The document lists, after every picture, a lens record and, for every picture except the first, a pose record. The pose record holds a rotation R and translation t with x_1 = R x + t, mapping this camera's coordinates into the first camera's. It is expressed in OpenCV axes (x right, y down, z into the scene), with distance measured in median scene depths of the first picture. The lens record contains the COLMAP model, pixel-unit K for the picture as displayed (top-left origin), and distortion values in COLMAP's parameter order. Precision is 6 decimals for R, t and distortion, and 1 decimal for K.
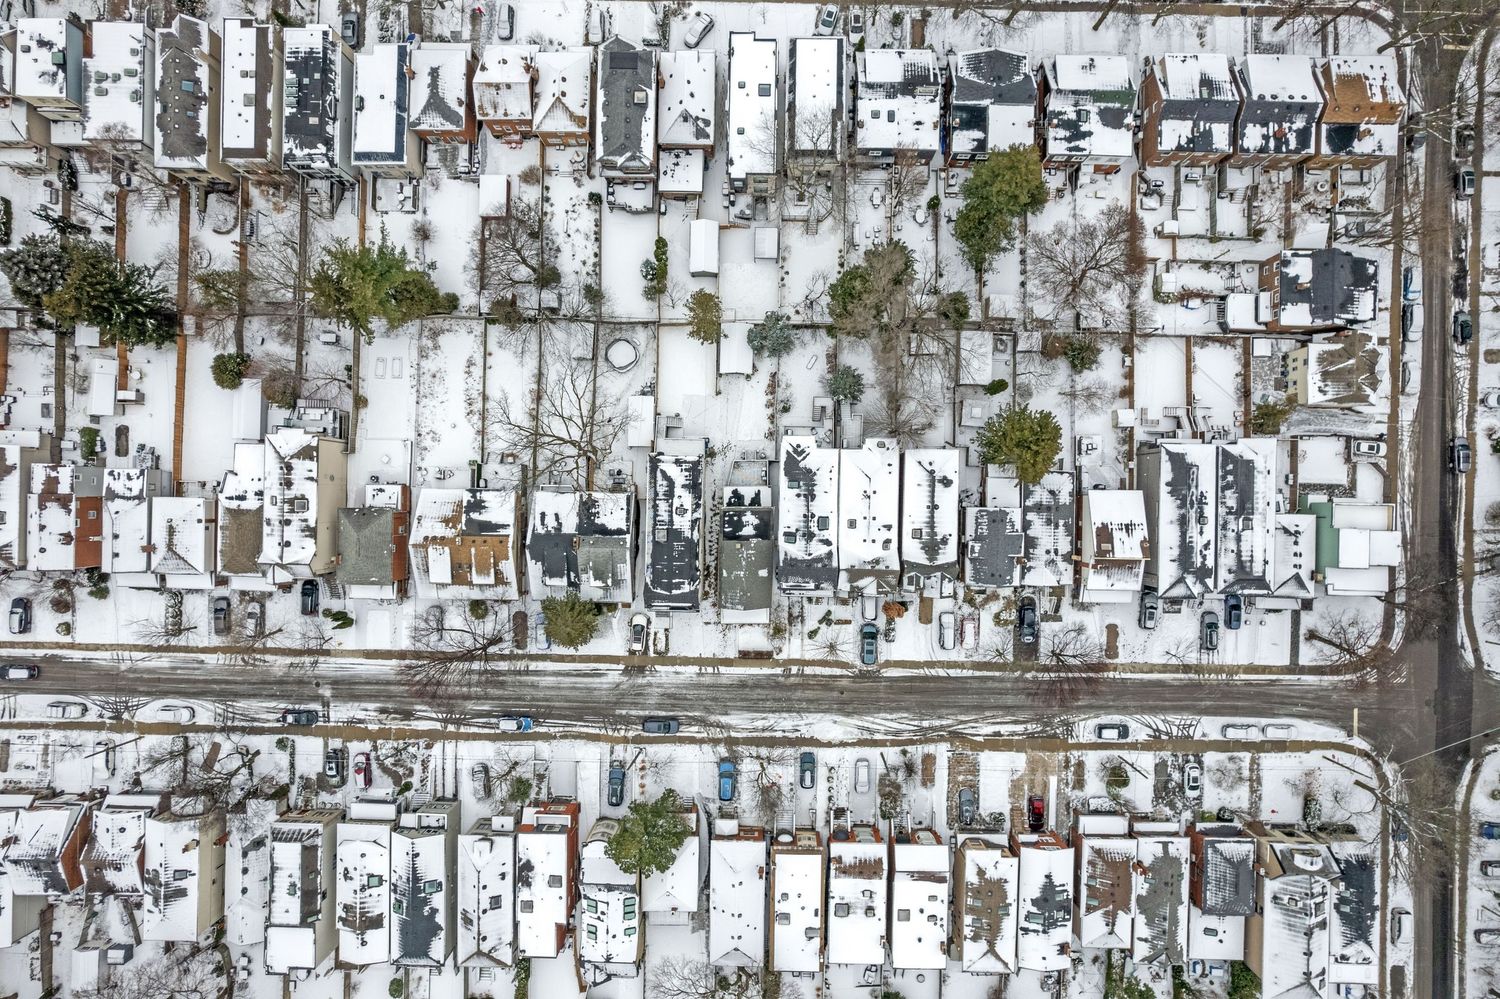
lens RADIAL K [[989.2, 0, 756.5], [0, 989.2, 500.6], [0, 0, 1]] dist [-0.077607, 0.070096]
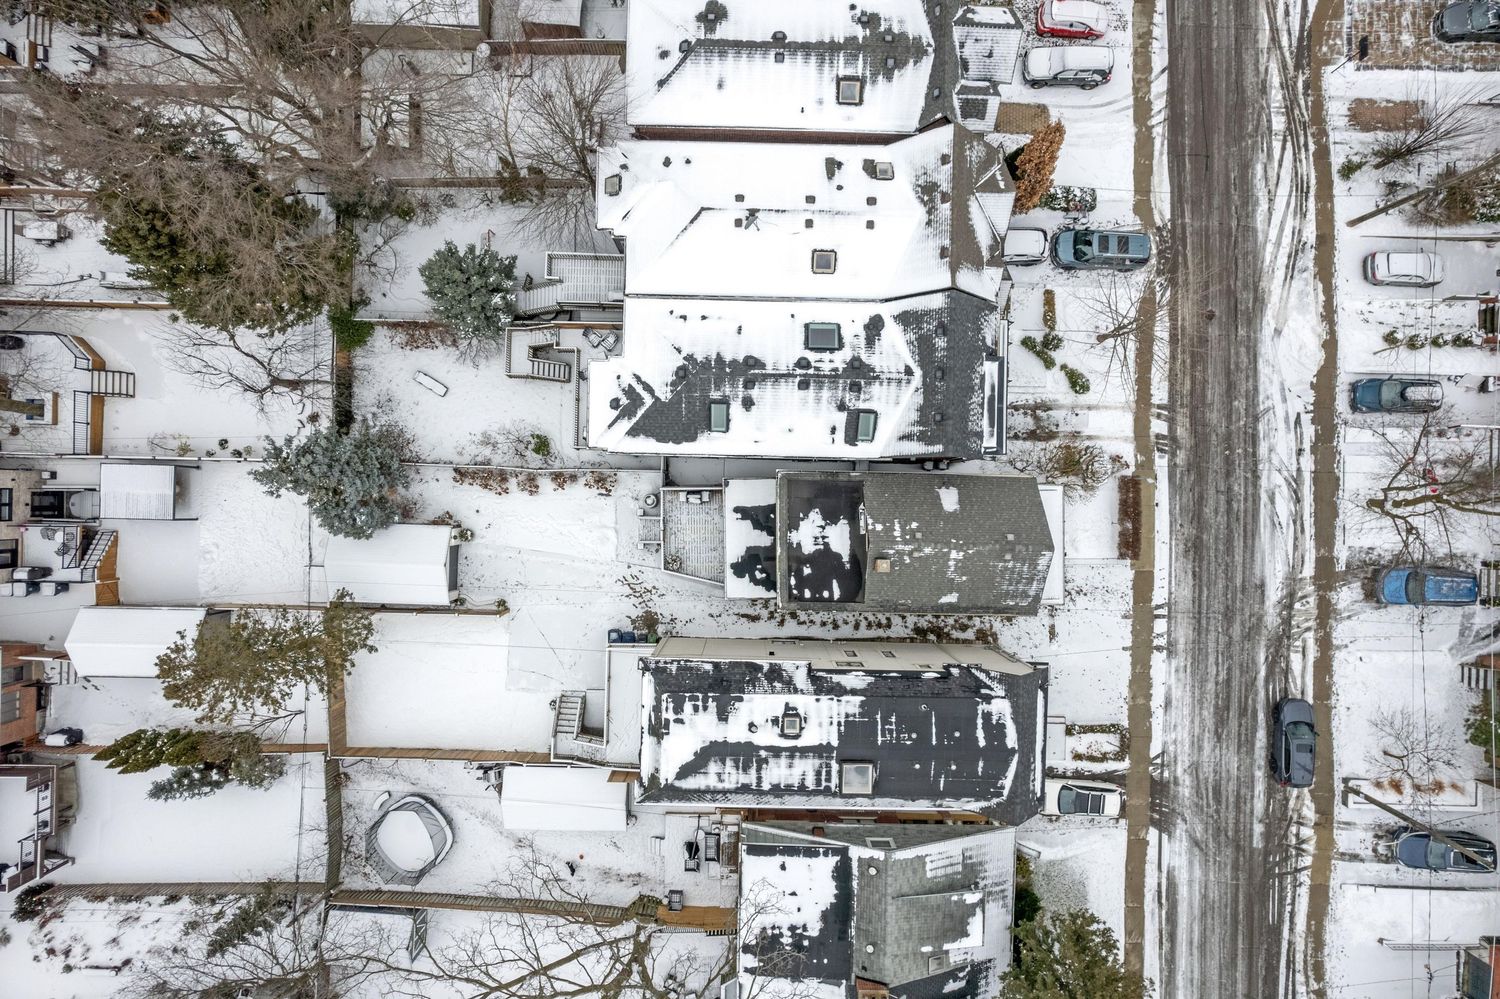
lens RADIAL K [[989.2, 0, 756.5], [0, 989.2, 500.6], [0, 0, 1]] dist [-0.077607, 0.070096]
pose [[0.000813, -0.999939, 0.010978, 0.001855], [0.999983, 0.000875, 0.005694, -0.004024], [-0.005703, 0.010973, 0.999924, 0.613742]]
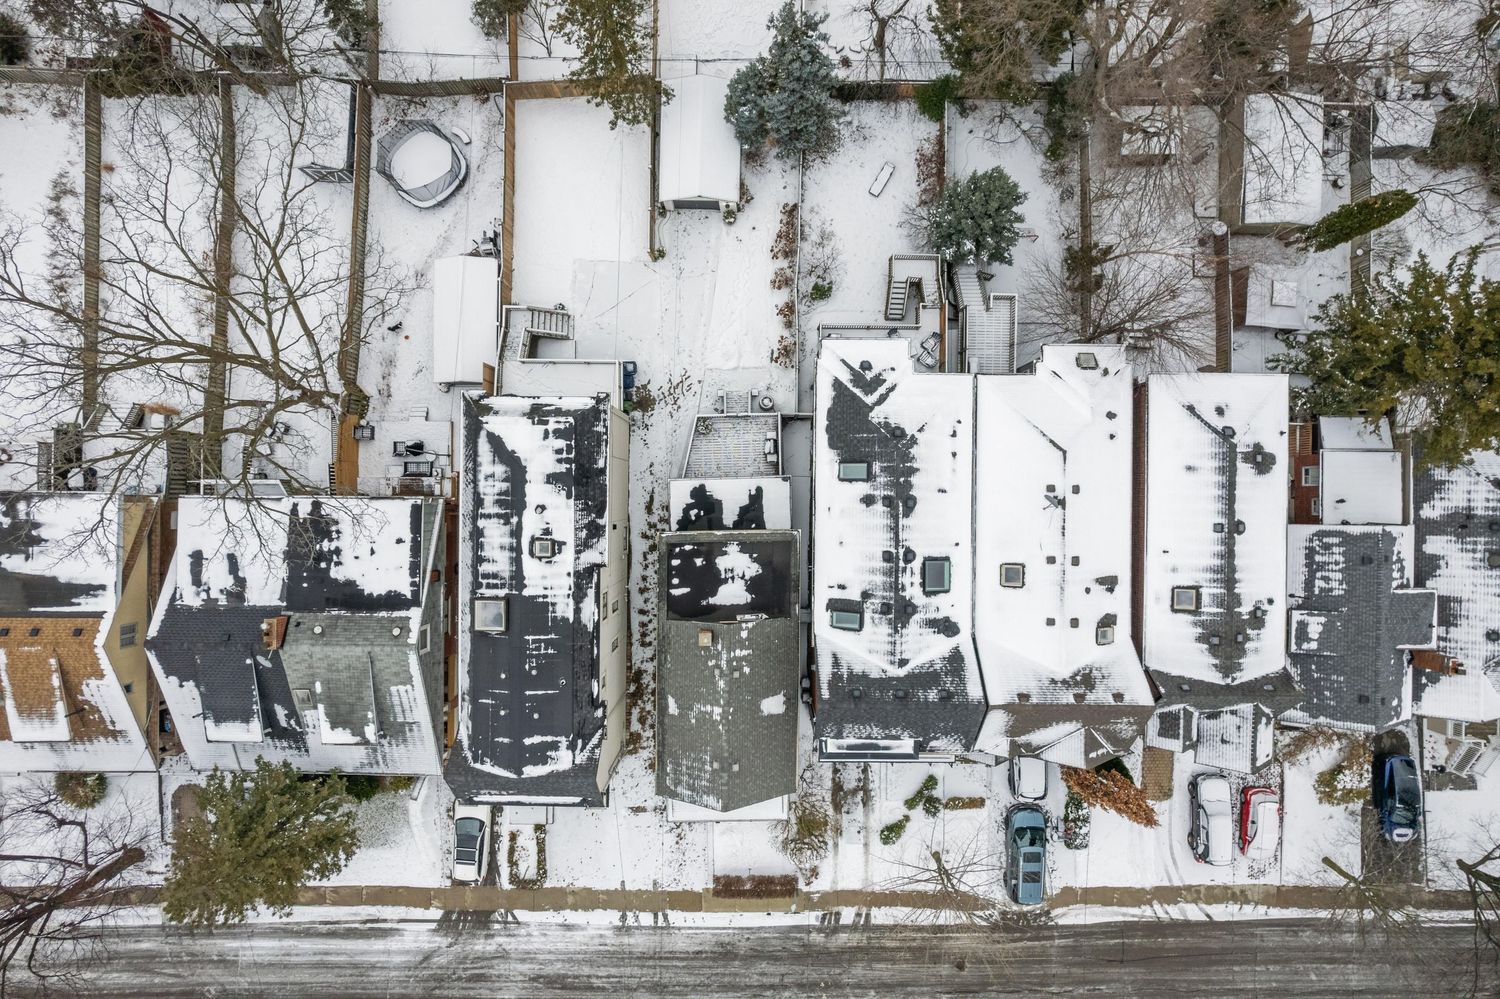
lens RADIAL K [[989.2, 0, 756.5], [0, 989.2, 500.6], [0, 0, 1]] dist [-0.077607, 0.070096]
pose [[0.999913, -0.011215, 0.006924, -0.001423], [0.011214, 0.999937, 0.000212, -0.005542], [-0.006926, -0.000135, 0.999976, 0.617879]]
